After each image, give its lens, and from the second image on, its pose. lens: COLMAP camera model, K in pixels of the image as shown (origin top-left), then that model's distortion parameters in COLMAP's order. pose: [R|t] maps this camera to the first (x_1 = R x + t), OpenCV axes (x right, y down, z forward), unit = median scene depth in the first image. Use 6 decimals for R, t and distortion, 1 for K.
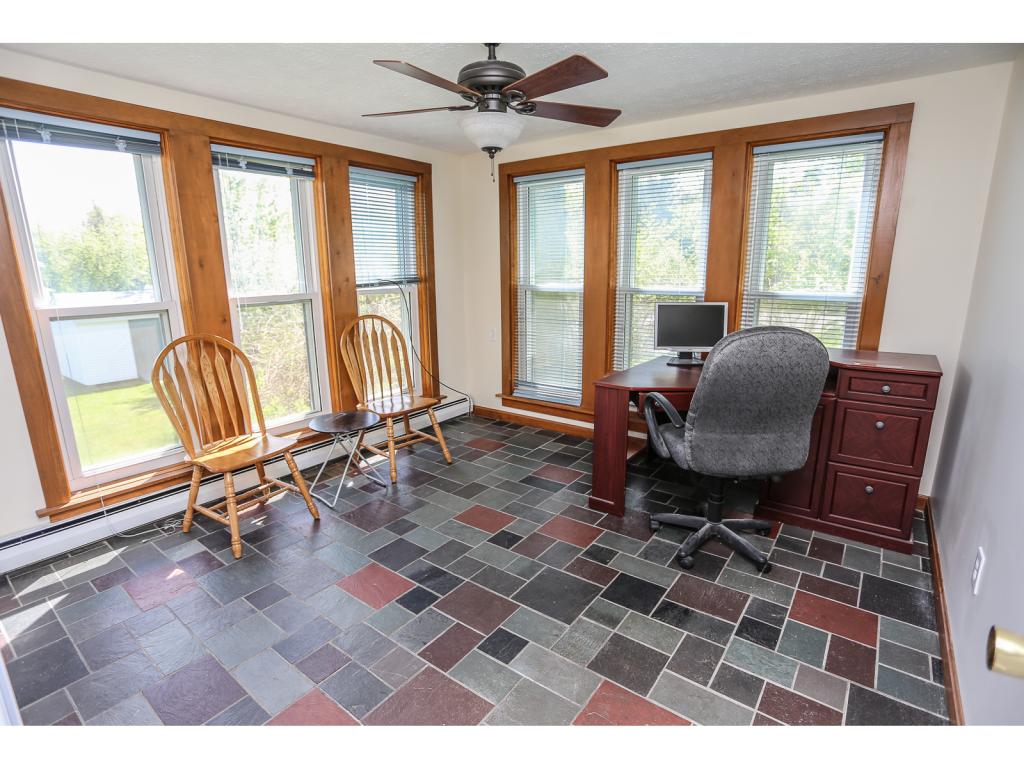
lens RADIAL K [[511.7, 0, 513.4], [0, 511.7, 375.7], [0, 0, 1]] dist [-0.043990, 0.000884]
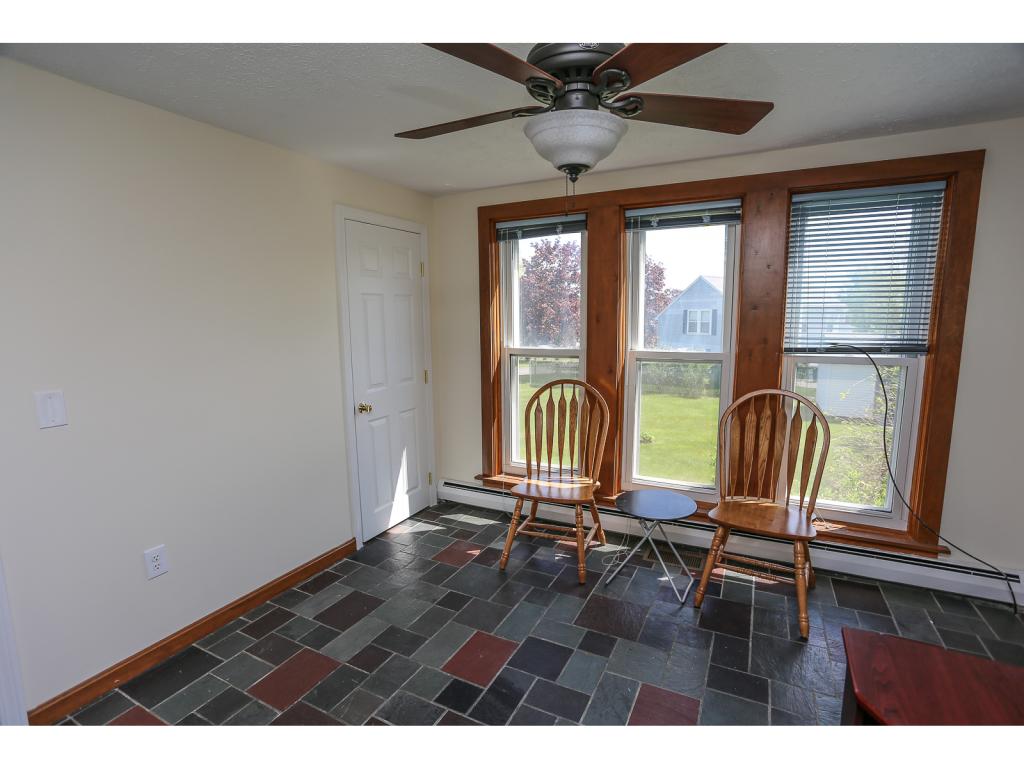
lens RADIAL K [[504.8, 0, 512.0], [0, 504.8, 384.0], [0, 0, 1]] dist [-0.053642, 0.023436]
pose [[0.169611, 0.131270, -0.976729, 0.513240], [-0.207988, 0.973534, 0.094723, -0.159955], [0.963314, 0.187082, 0.192424, 0.672516]]
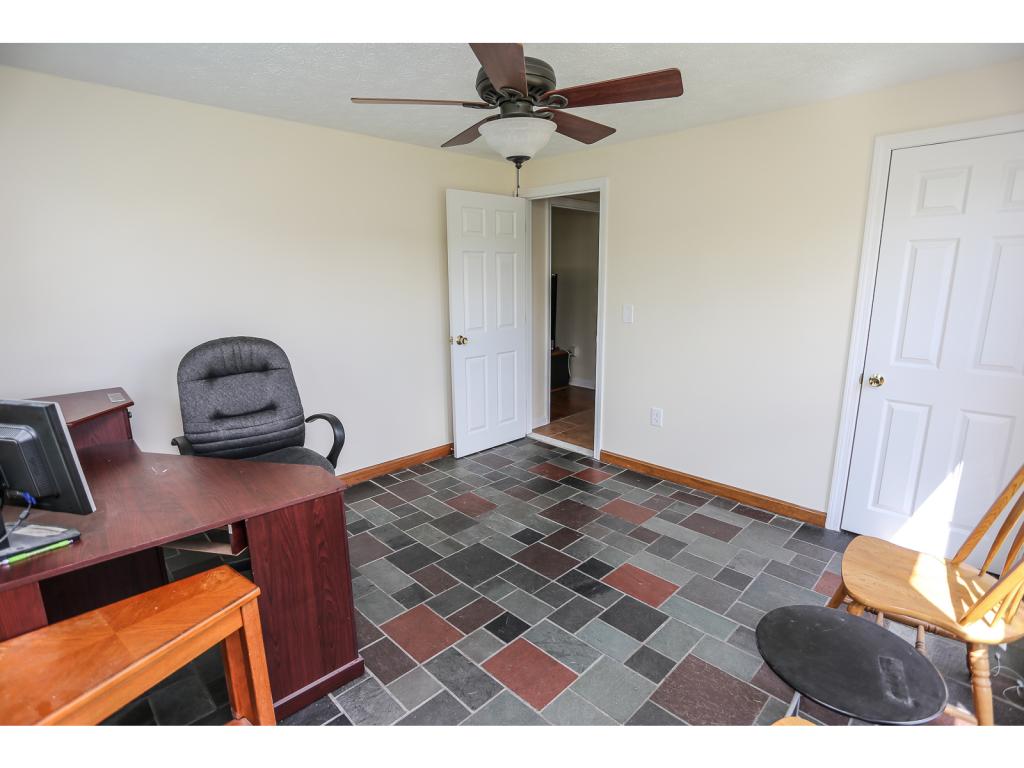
lens RADIAL K [[504.8, 0, 512.0], [0, 504.8, 384.0], [0, 0, 1]] dist [-0.053642, 0.023436]
pose [[-0.988514, -0.015733, 0.150307, -0.137558], [0.049196, 0.906895, 0.418474, -0.364434], [-0.142897, 0.421063, -0.895705, 1.569517]]
